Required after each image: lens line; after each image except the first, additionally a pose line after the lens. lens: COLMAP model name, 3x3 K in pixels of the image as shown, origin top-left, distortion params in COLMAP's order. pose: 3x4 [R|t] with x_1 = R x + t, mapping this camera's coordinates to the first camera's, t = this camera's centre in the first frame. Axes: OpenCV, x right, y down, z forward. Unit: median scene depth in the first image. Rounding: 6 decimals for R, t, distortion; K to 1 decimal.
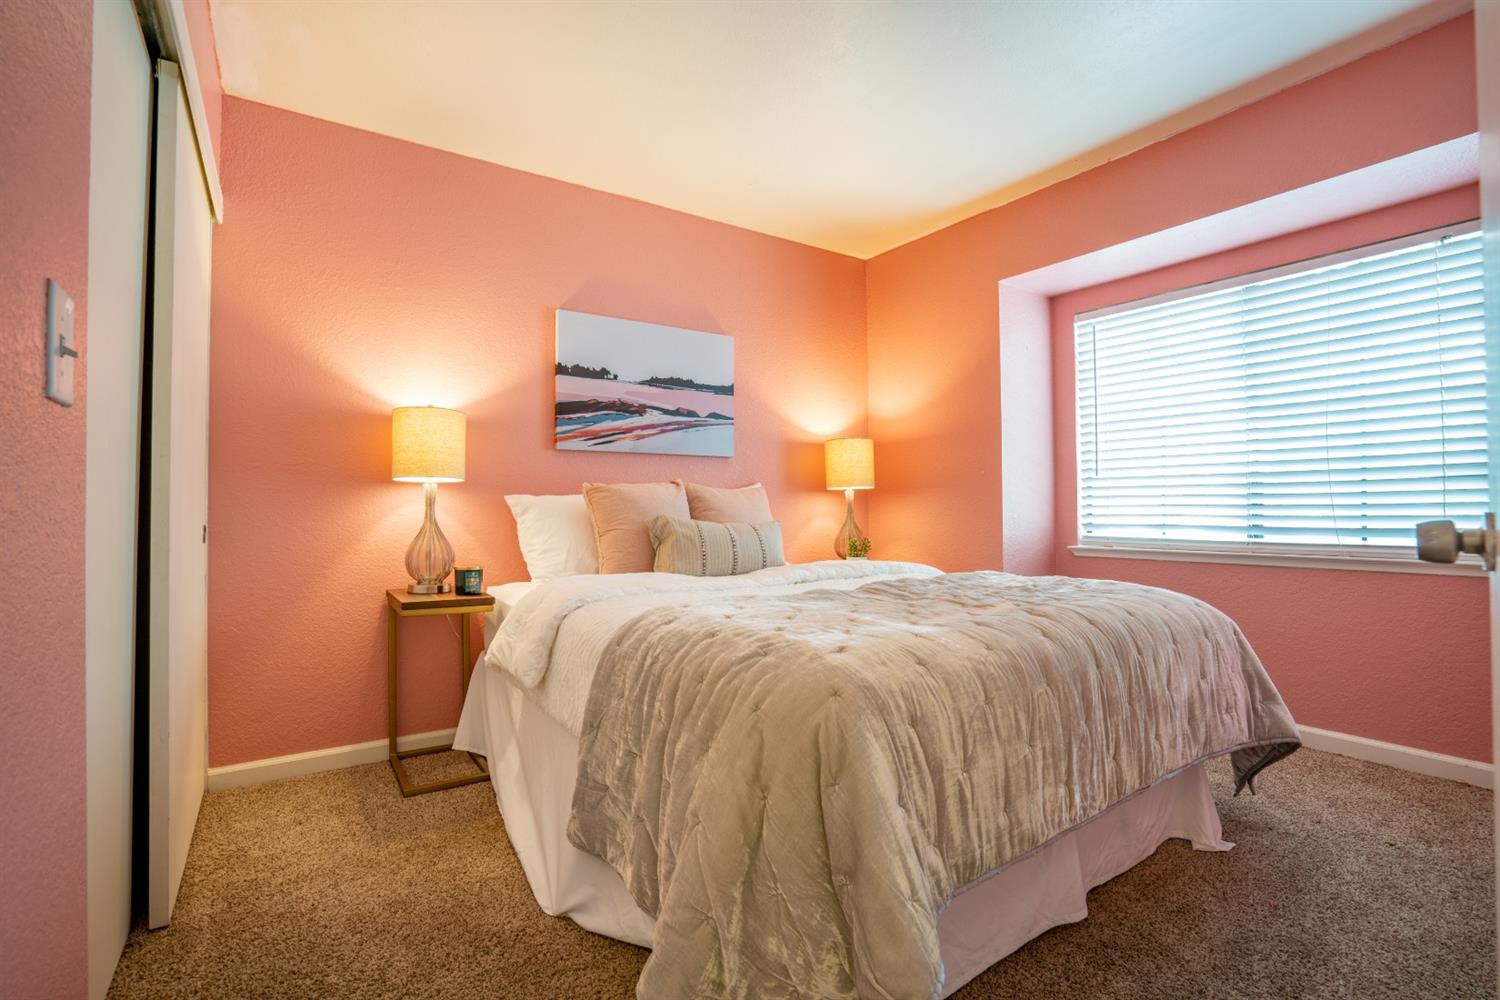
lens RADIAL K [[695.4, 0, 743.0], [0, 695.4, 501.2], [0, 0, 1]] dist [-0.068828, 0.032403]
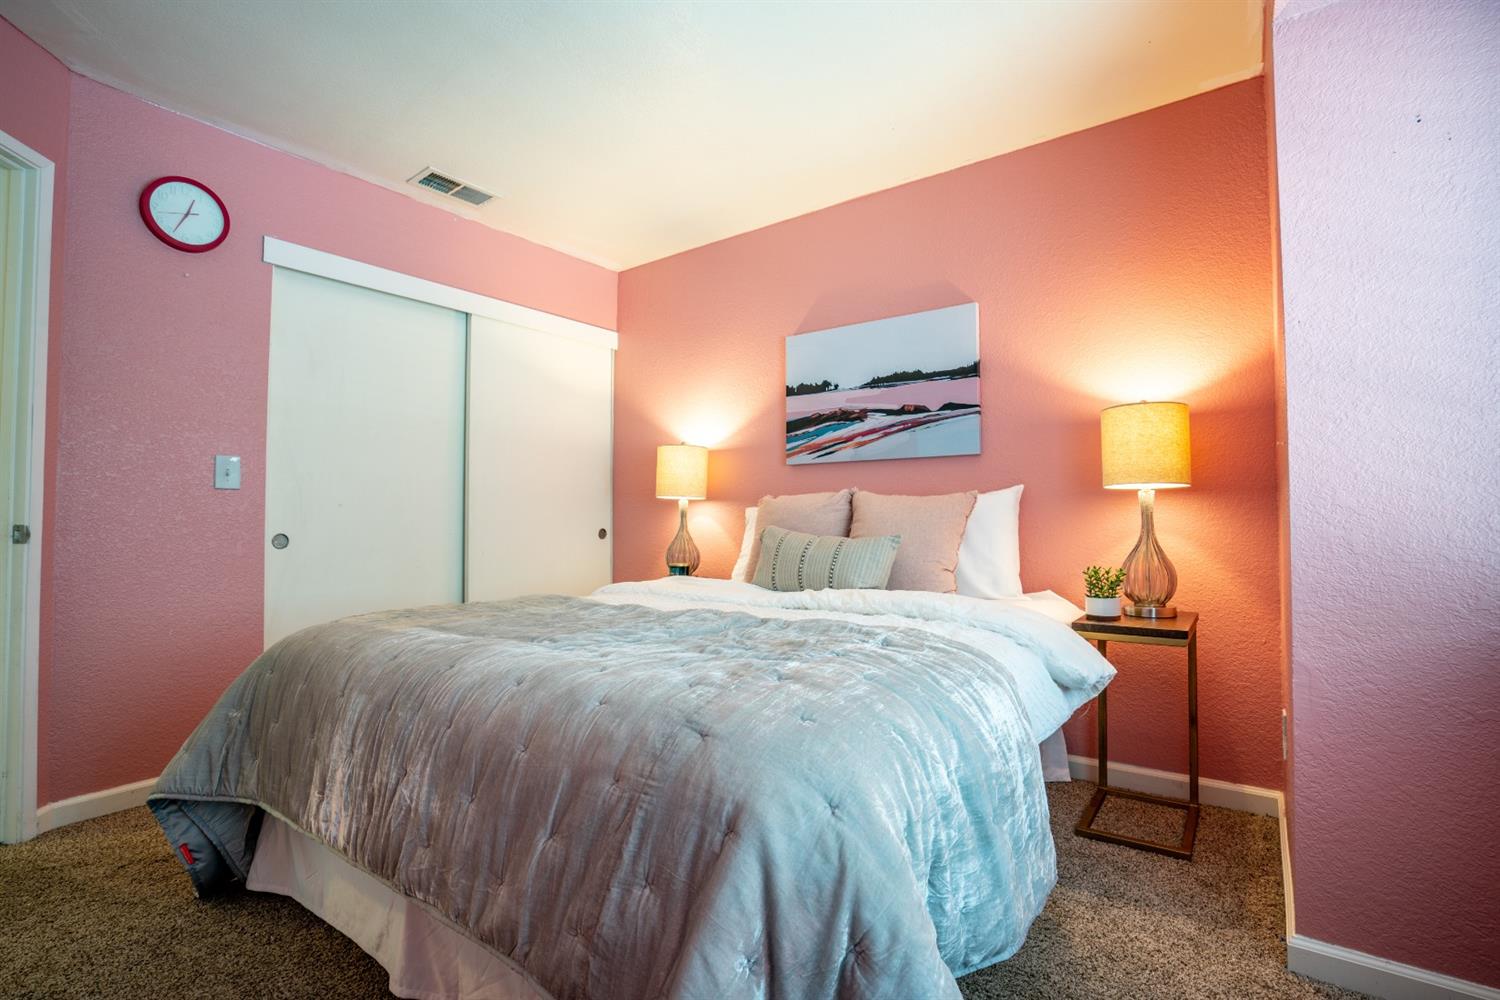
lens RADIAL K [[695.4, 0, 743.0], [0, 695.4, 501.2], [0, 0, 1]] dist [-0.068828, 0.032403]
pose [[0.332494, -0.029039, -0.942658, 0.685686], [0.002390, 0.999549, -0.029948, 0.013206], [0.943102, 0.007704, 0.332413, 0.533449]]
